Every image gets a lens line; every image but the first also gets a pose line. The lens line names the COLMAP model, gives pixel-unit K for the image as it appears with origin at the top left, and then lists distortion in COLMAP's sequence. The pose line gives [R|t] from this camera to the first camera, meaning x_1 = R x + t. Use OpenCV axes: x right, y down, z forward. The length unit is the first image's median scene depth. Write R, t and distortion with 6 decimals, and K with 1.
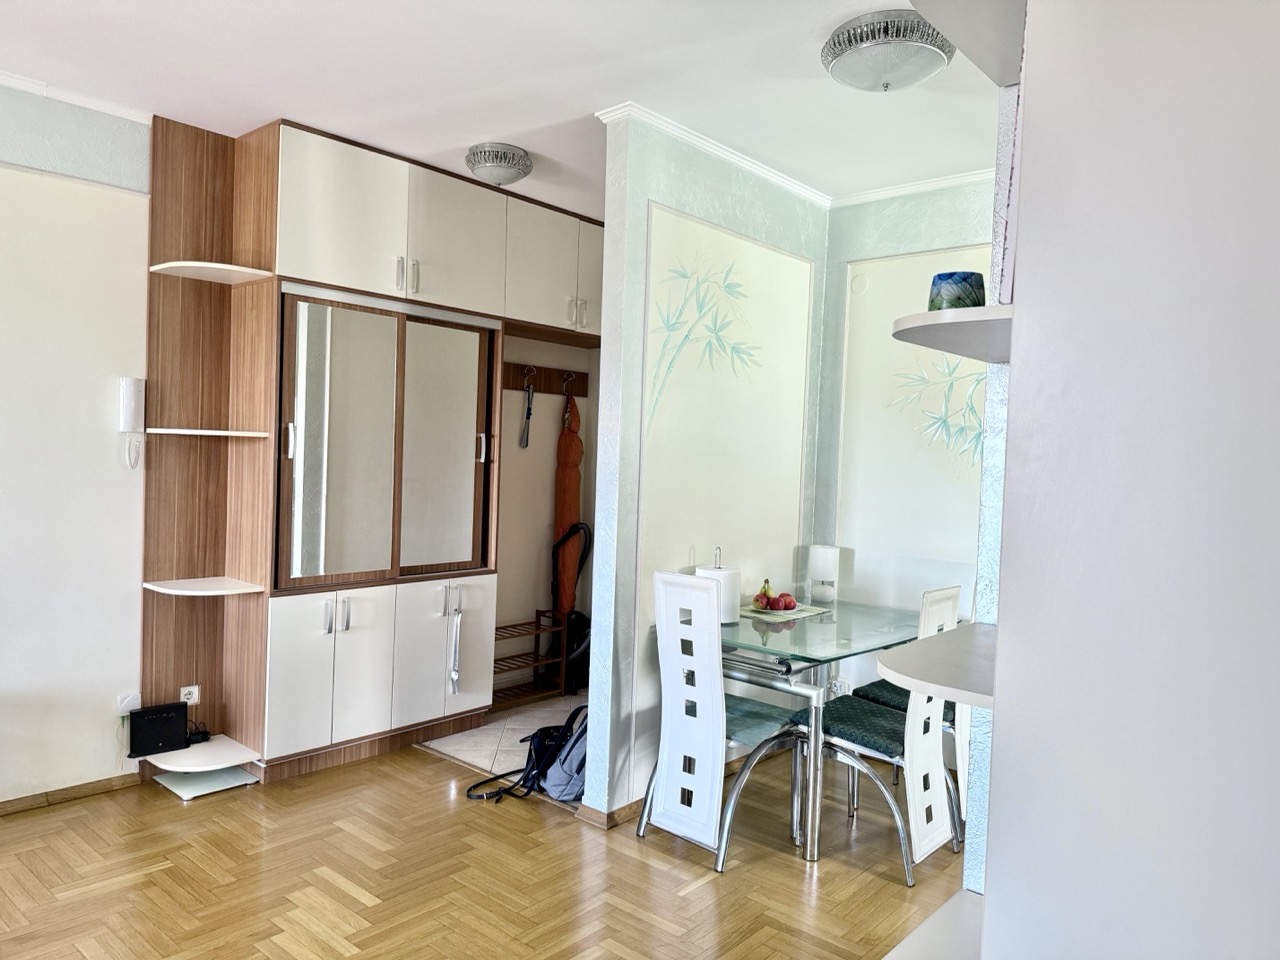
lens RADIAL K [[898.1, 0, 641.2], [0, 898.1, 479.9], [0, 0, 1]] dist [0.006977, -0.000777]
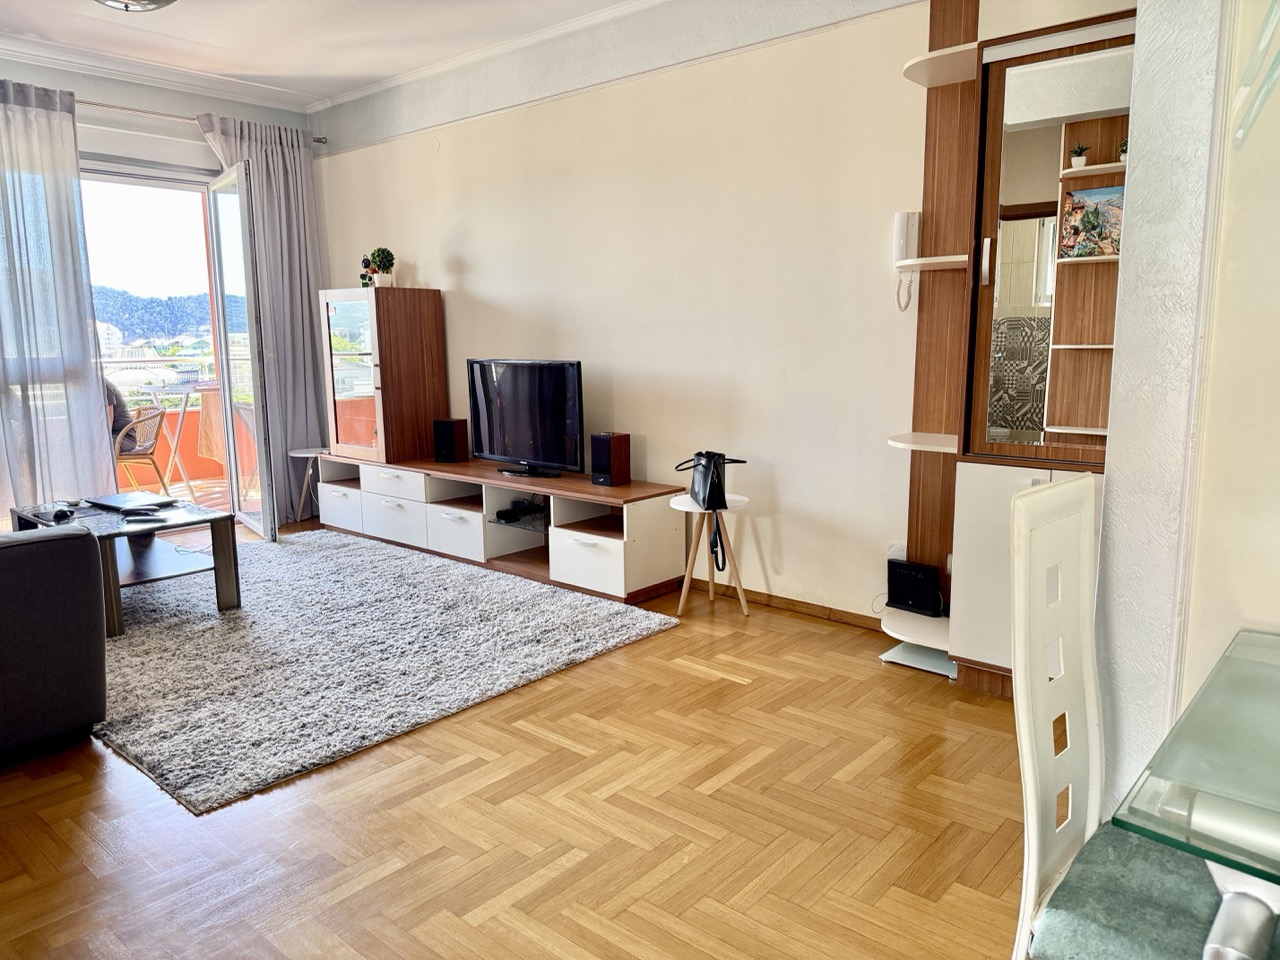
lens RADIAL K [[898.1, 0, 642.0], [0, 898.1, 477.0], [0, 0, 1]] dist [0.006977, -0.000777]
pose [[0.001000, 0.123322, -0.992366, 0.401372], [-0.024426, 0.992074, 0.123261, 0.051887], [0.999701, 0.024116, 0.004004, 0.718579]]
